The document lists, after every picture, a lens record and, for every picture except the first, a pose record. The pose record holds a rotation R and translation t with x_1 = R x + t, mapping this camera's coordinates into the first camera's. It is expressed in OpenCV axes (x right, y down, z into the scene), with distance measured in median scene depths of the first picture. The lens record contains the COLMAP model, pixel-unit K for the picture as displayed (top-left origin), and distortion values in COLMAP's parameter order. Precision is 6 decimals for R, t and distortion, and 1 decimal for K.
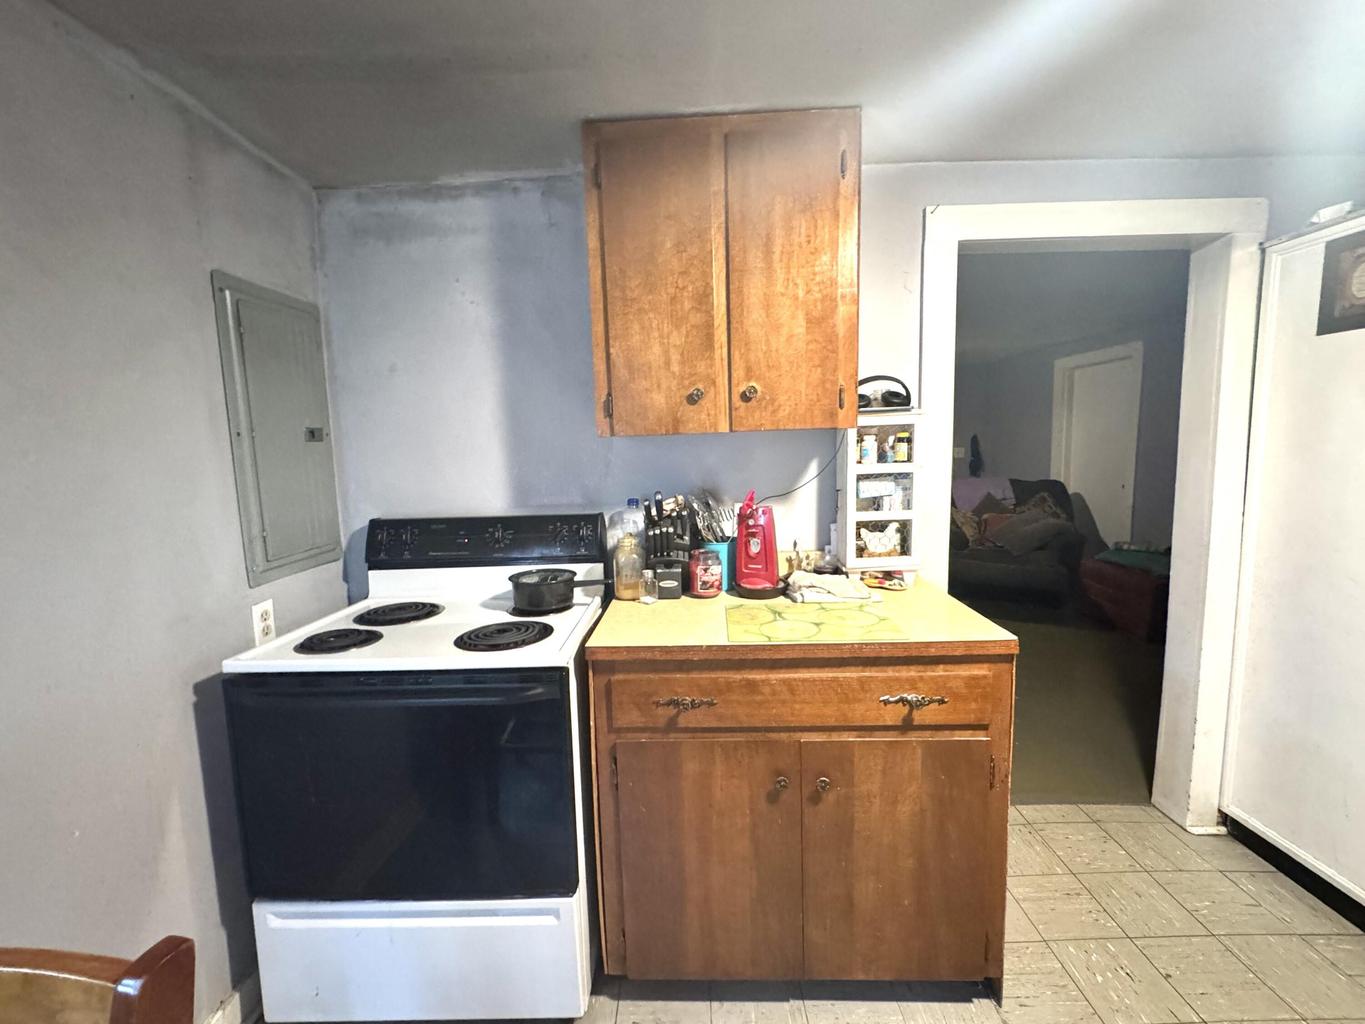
lens RADIAL K [[550.2, 0, 681.2], [0, 550.2, 511.5], [0, 0, 1]] dist [-0.005195, 0.000023]
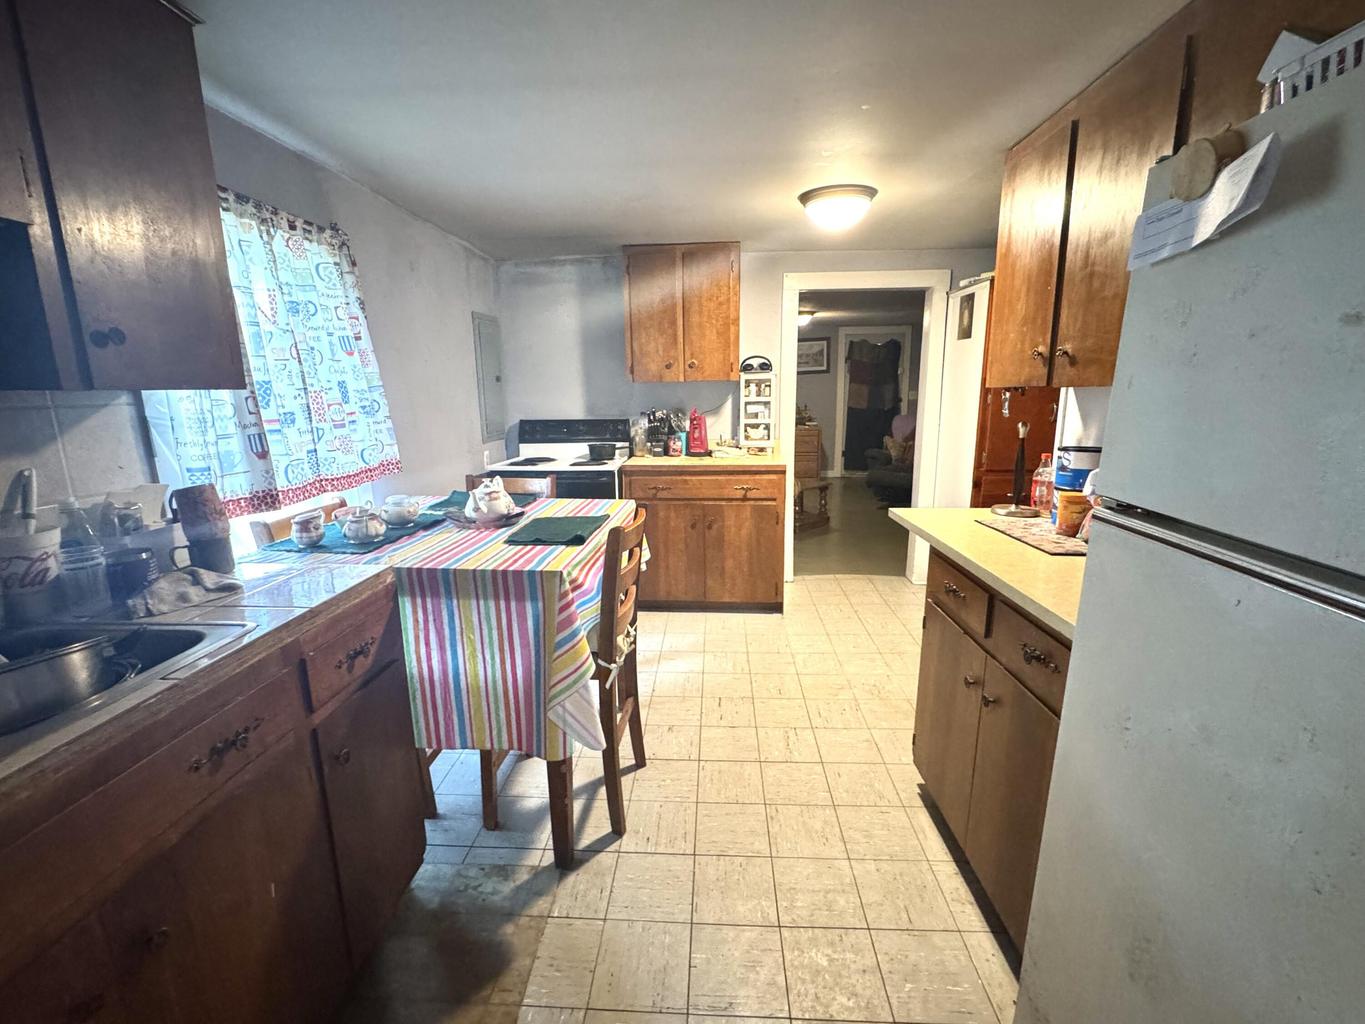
lens RADIAL K [[550.2, 0, 680.0], [0, 550.2, 506.4], [0, 0, 1]] dist [-0.005195, 0.000023]
pose [[0.998666, 0.026283, -0.044456, 0.167868], [-0.021726, 0.994744, 0.100059, 0.131812], [0.046852, -0.098960, 0.993988, -1.207373]]
